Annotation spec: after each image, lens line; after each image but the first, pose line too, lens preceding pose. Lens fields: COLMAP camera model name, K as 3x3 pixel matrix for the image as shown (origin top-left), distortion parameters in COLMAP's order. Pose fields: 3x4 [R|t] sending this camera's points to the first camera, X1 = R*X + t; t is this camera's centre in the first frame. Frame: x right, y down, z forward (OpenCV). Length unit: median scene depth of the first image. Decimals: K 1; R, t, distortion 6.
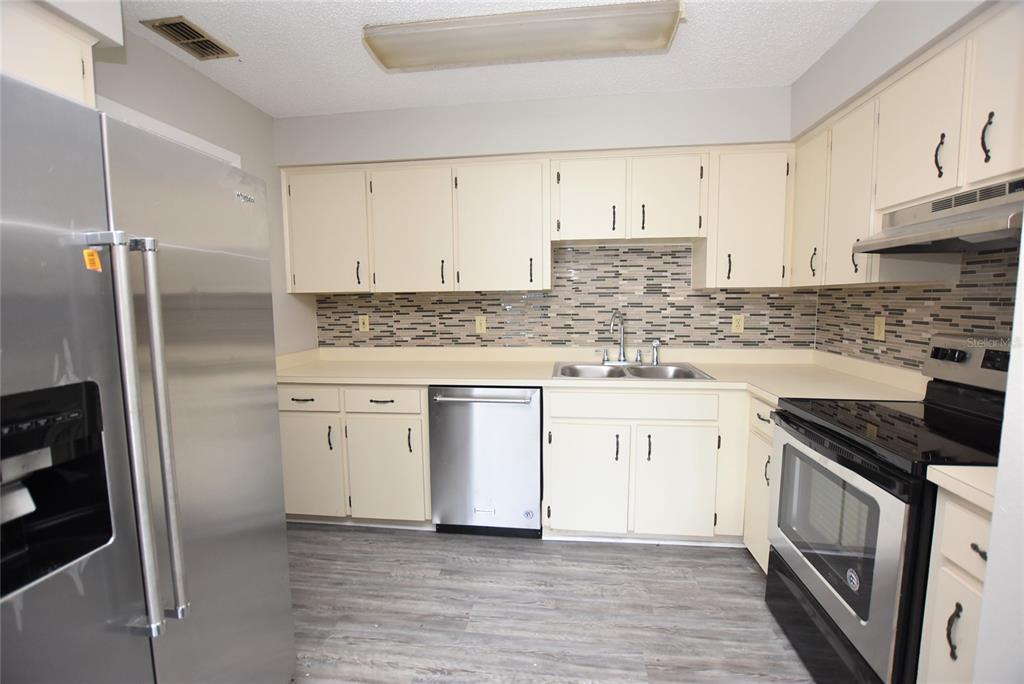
lens RADIAL K [[450.7, 0, 512.2], [0, 450.7, 344.6], [0, 0, 1]] dist [-0.033217, 0.005456]
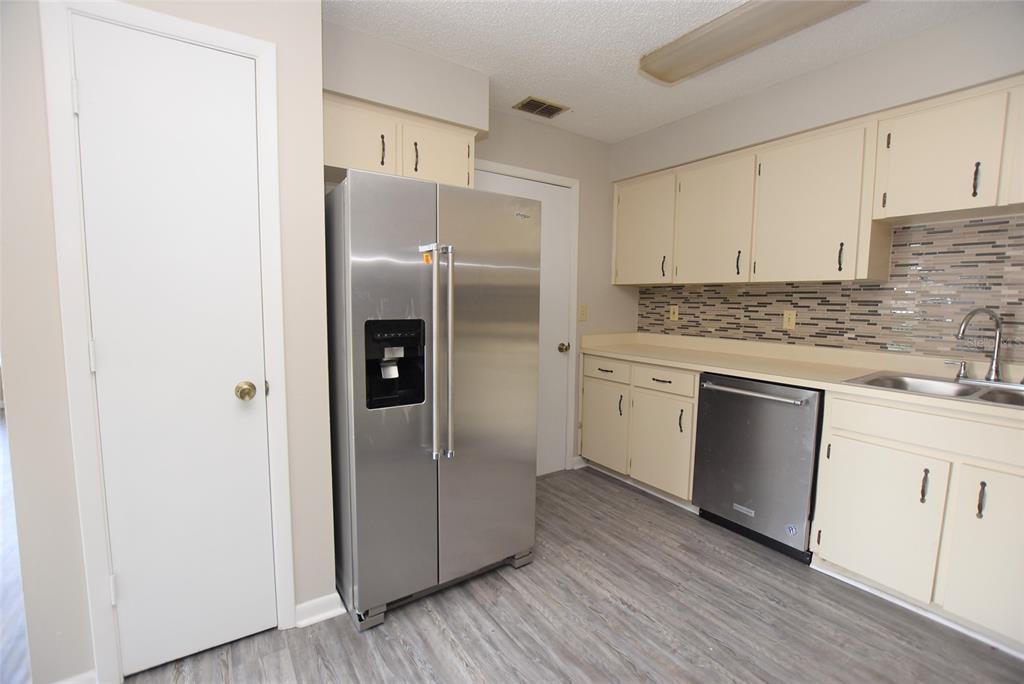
lens RADIAL K [[450.7, 0, 512.2], [0, 450.7, 344.6], [0, 0, 1]] dist [-0.033217, 0.005456]
pose [[0.658100, 0.093532, -0.747098, 0.281750], [-0.092809, 0.994764, 0.042785, 0.023122], [0.747188, 0.041180, 0.663335, -0.017752]]
